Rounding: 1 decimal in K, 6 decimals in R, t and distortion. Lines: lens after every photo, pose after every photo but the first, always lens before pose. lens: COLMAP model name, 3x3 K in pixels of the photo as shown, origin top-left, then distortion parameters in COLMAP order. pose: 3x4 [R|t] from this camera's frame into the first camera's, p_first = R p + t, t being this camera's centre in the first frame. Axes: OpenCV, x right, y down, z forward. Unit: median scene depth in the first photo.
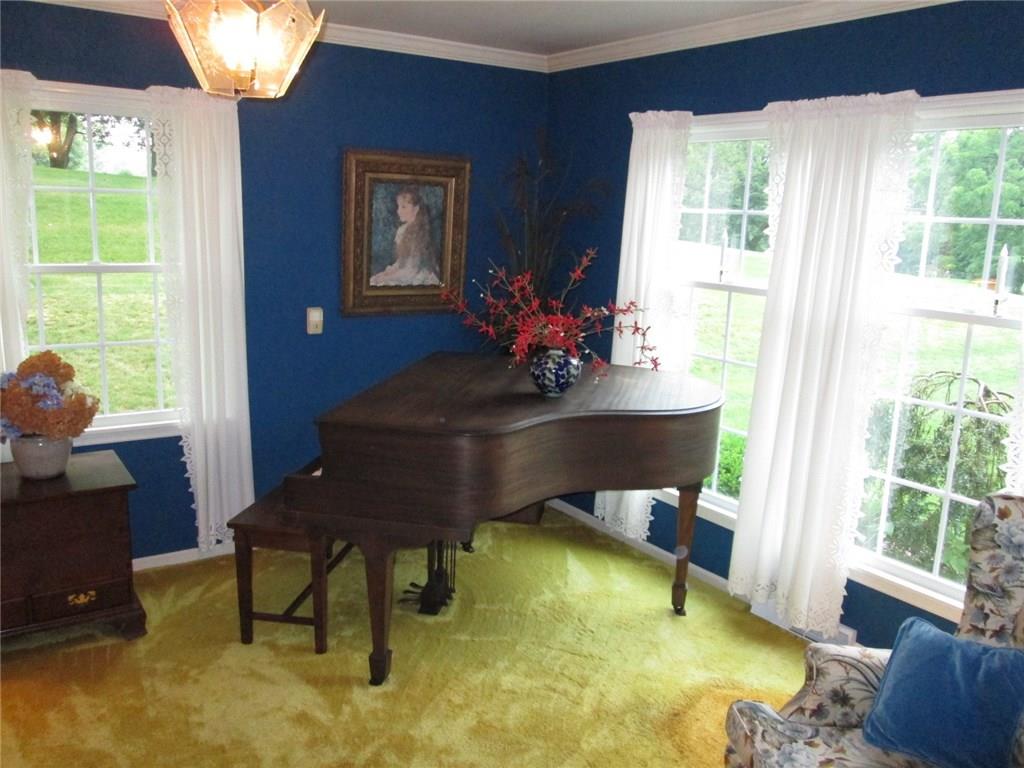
lens RADIAL K [[875.2, 0, 512.0], [0, 875.2, 384.0], [0, 0, 1]] dist [-0.003958, -0.005169]
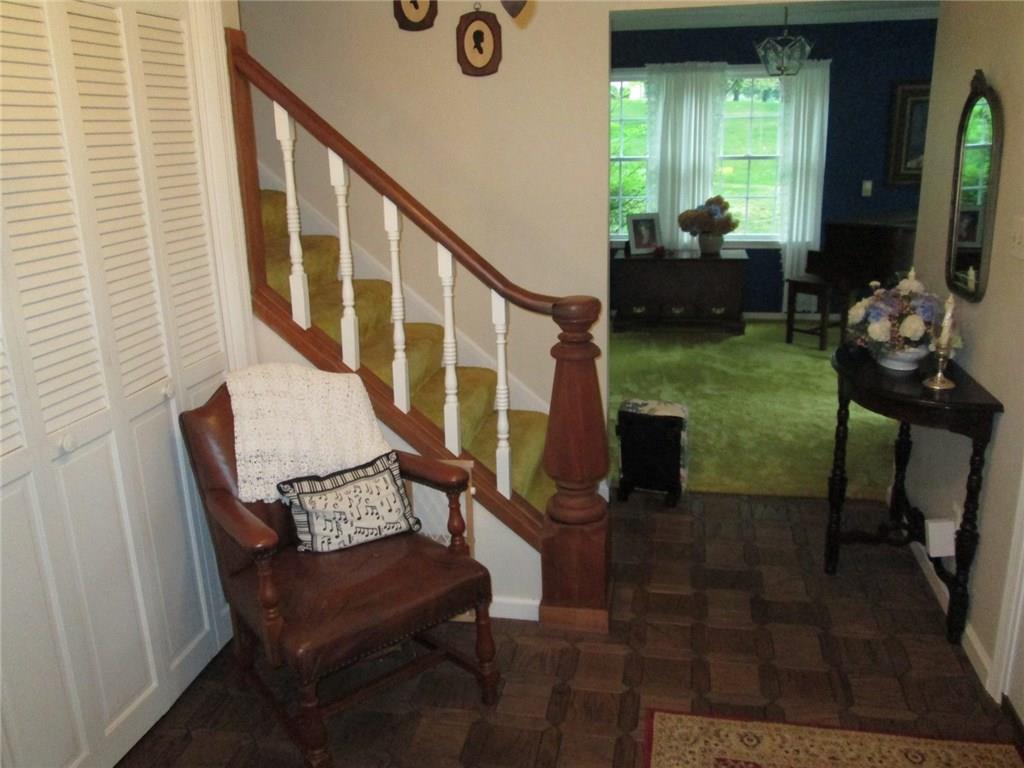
lens RADIAL K [[875.2, 0, 512.0], [0, 875.2, 384.0], [0, 0, 1]] dist [-0.003958, -0.005169]
pose [[0.714346, 0.148909, -0.683766, 0.569252], [-0.094428, 0.988673, 0.116660, 0.193932], [0.693392, -0.018769, 0.720316, -0.802195]]
